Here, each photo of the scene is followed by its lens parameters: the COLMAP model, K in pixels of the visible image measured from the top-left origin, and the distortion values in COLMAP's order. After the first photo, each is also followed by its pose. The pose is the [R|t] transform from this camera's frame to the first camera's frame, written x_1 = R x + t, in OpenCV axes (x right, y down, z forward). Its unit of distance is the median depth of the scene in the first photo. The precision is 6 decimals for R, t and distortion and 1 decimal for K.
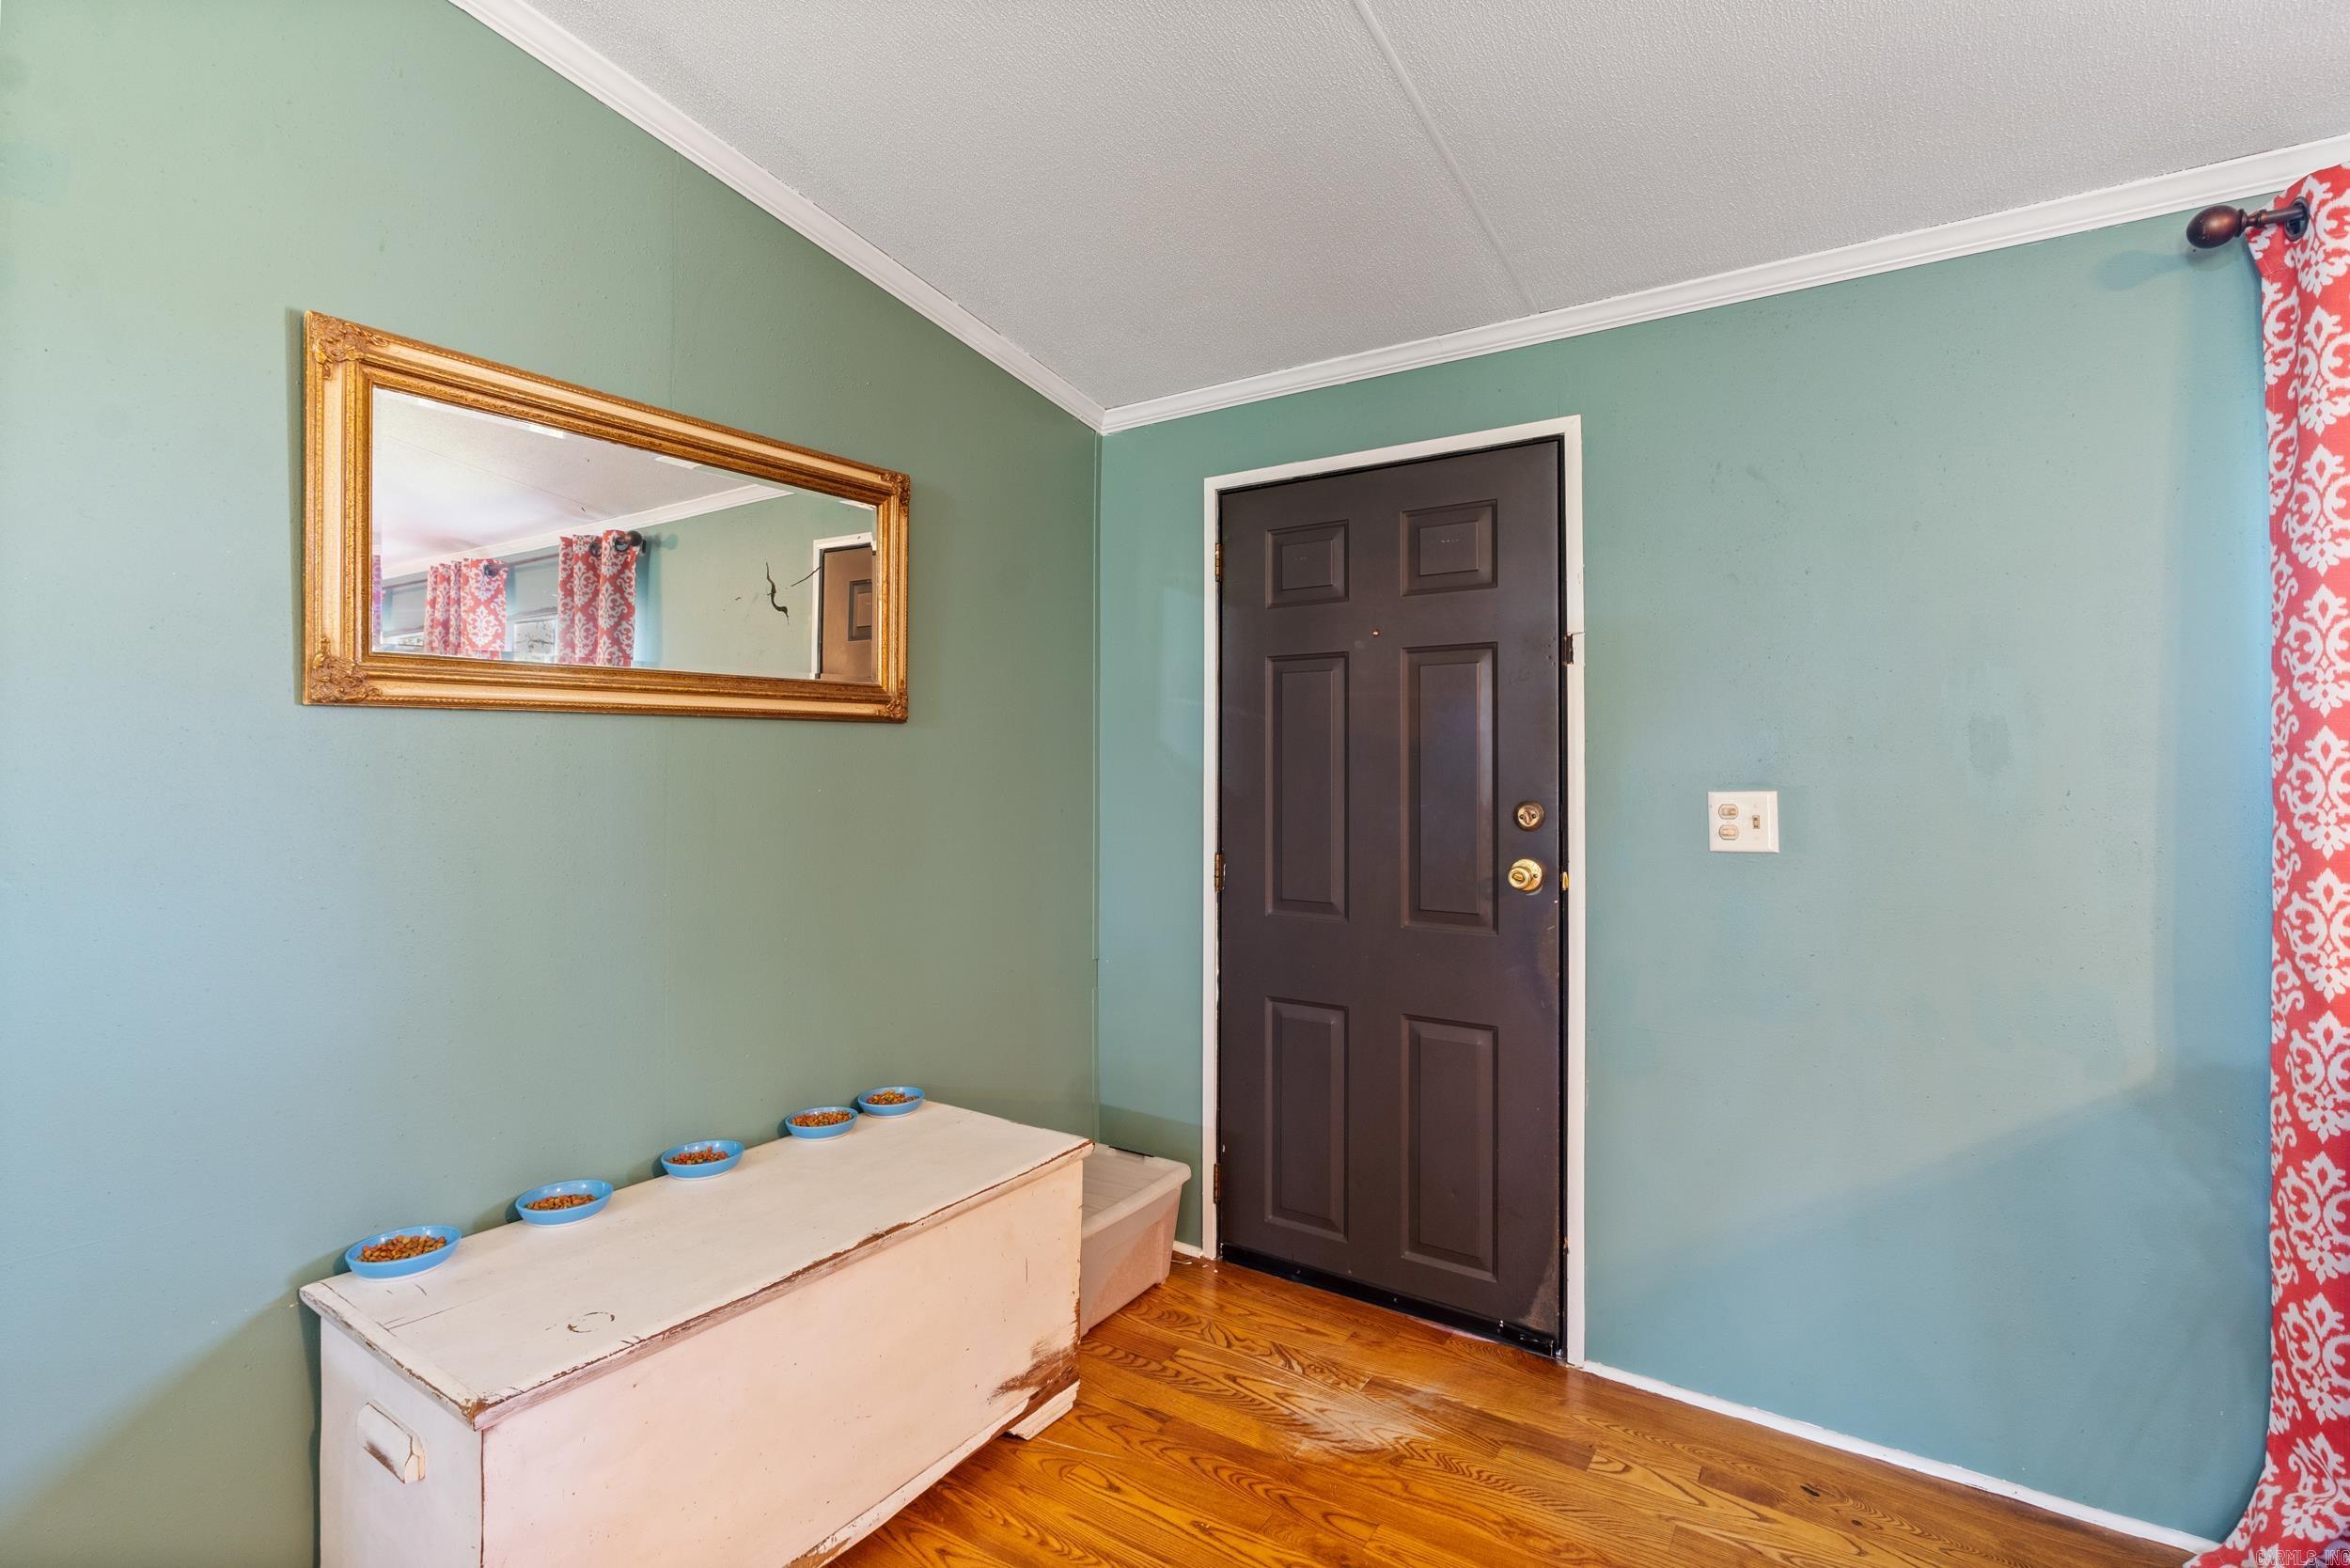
lens RADIAL K [[1092.1, 0, 1172.5], [0, 1092.1, 772.6], [0, 0, 1]] dist [-0.008568, 0.001167]
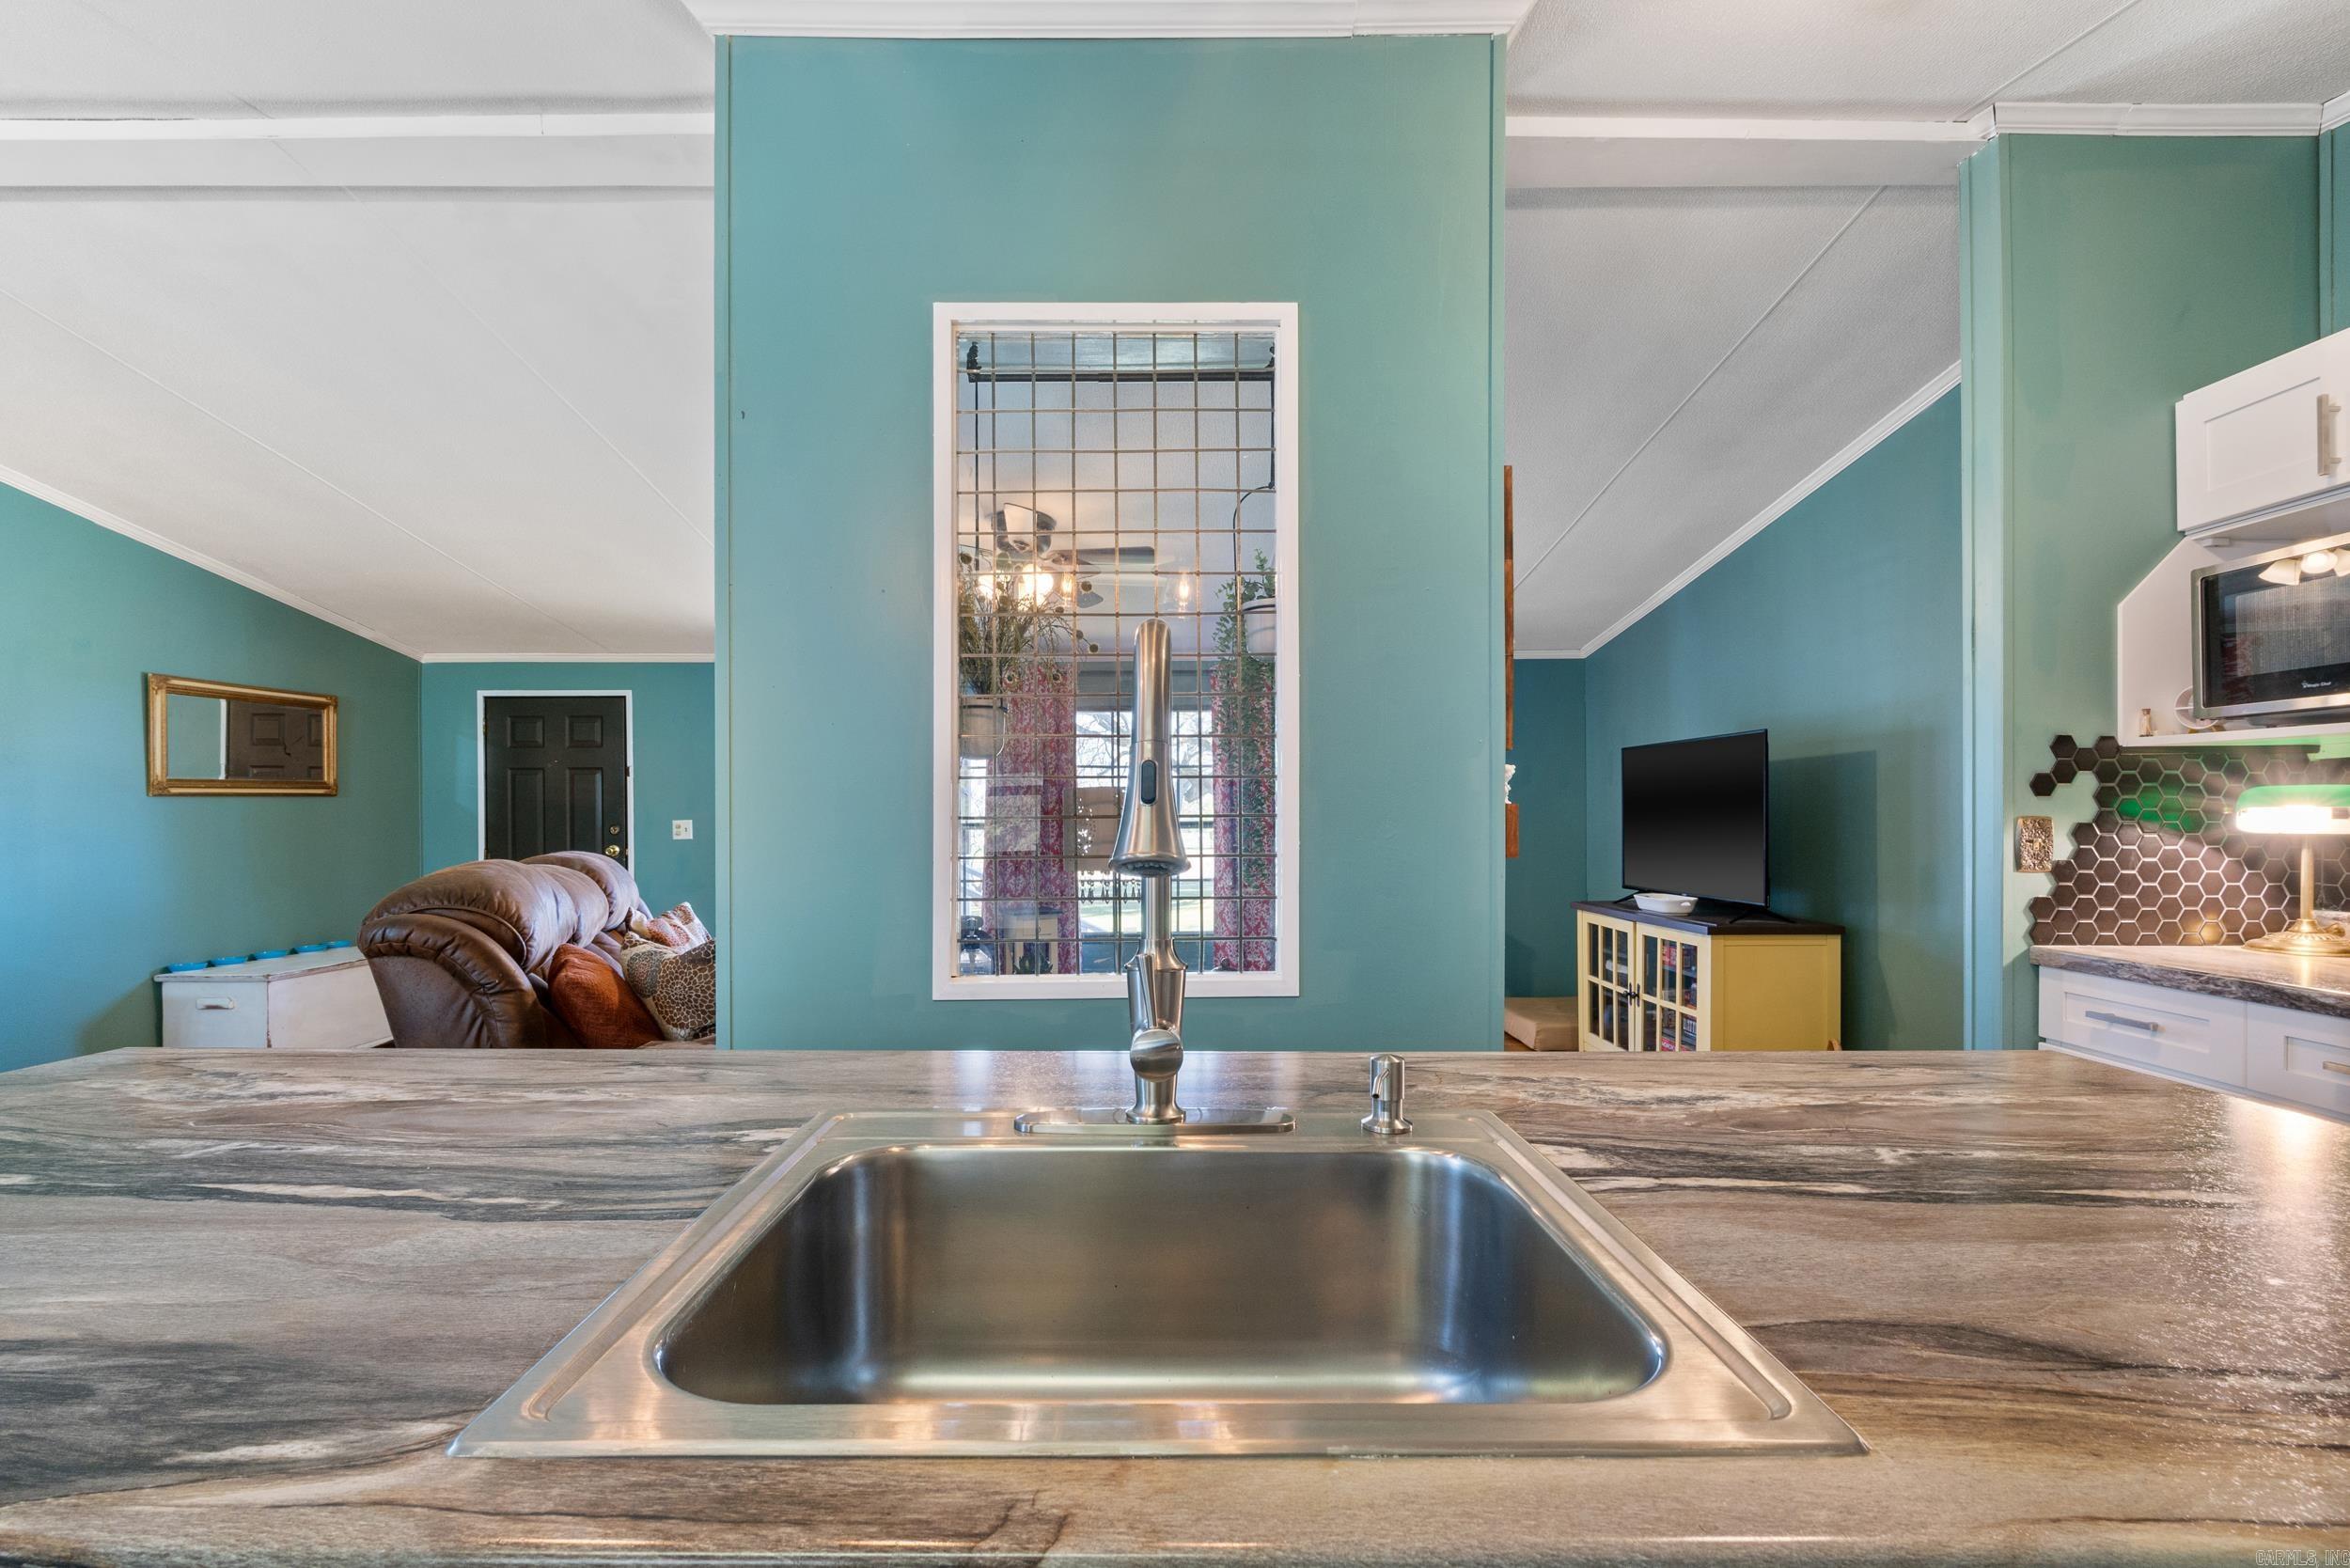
lens RADIAL K [[1092.1, 0, 1162.8], [0, 1092.1, 798.2], [0, 0, 1]] dist [-0.008568, 0.001167]
pose [[0.825667, 0.001476, 0.564157, -0.086574], [0.005786, 0.999922, -0.011085, -0.002880], [-0.564129, 0.012417, 0.825593, -2.043871]]
